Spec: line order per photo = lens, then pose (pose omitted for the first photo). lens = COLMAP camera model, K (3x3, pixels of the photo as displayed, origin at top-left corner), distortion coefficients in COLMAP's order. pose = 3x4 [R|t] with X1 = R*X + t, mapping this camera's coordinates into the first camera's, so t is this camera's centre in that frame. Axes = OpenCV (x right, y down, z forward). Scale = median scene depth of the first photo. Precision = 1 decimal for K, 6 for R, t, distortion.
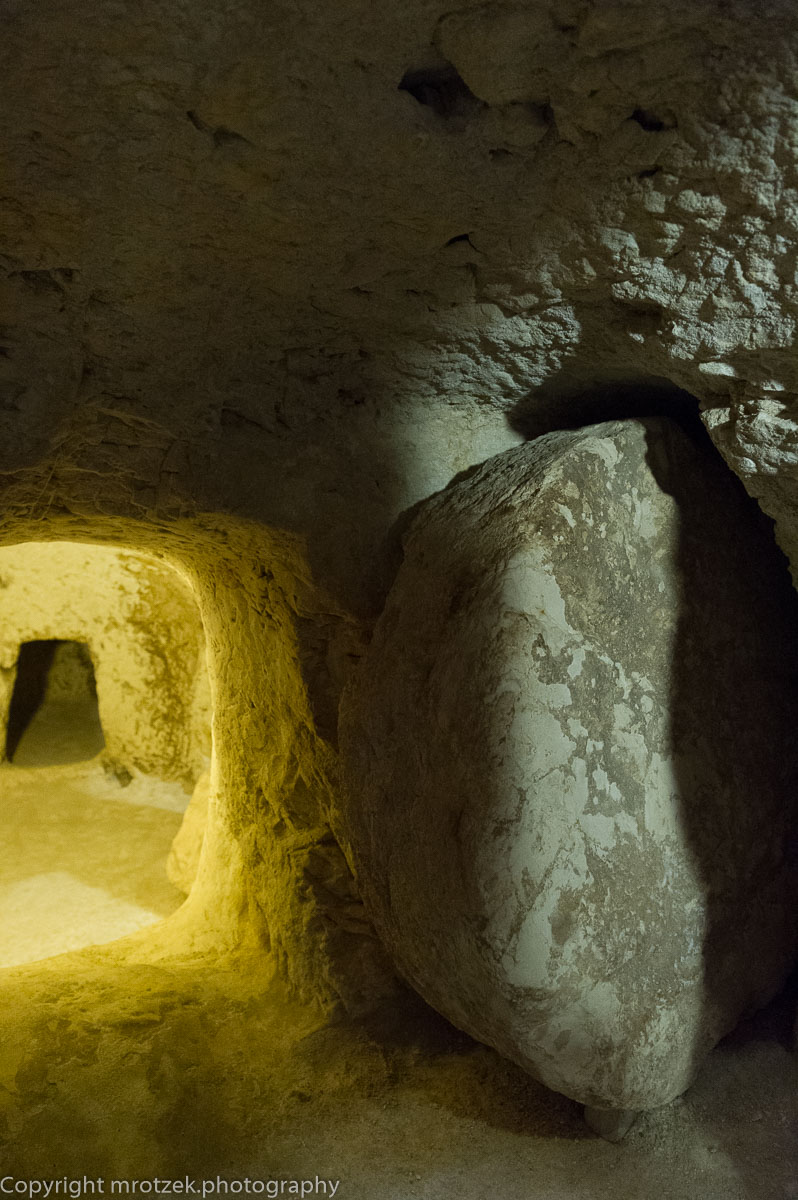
lens RADIAL K [[811.9, 0, 397.7], [0, 811.9, 597.9], [0, 0, 1]] dist [0.003007, -0.002272]
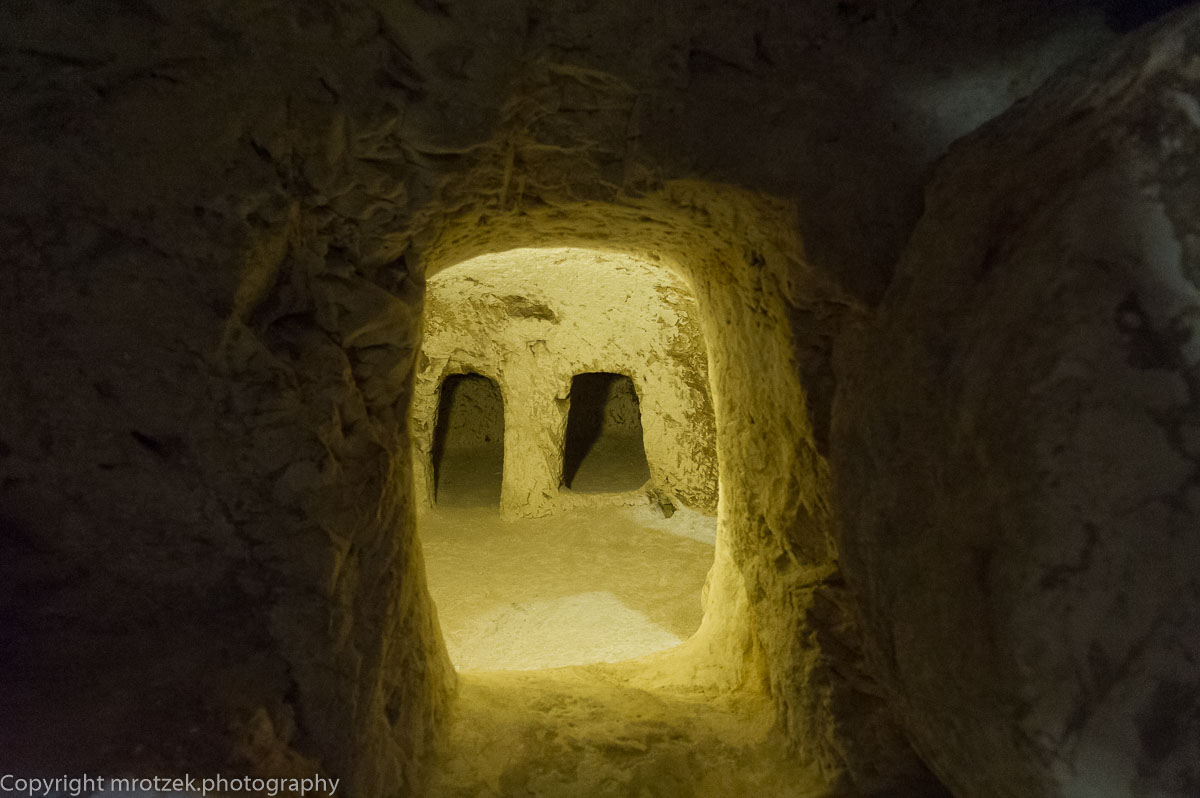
lens RADIAL K [[811.9, 0, 598.6], [0, 811.9, 403.9], [0, 0, 1]] dist [0.003007, -0.002272]
pose [[0.904450, 0.012578, -0.426395, 0.050511], [0.017918, 0.997563, 0.067434, 0.061029], [0.426204, -0.068631, 0.902020, 0.166731]]
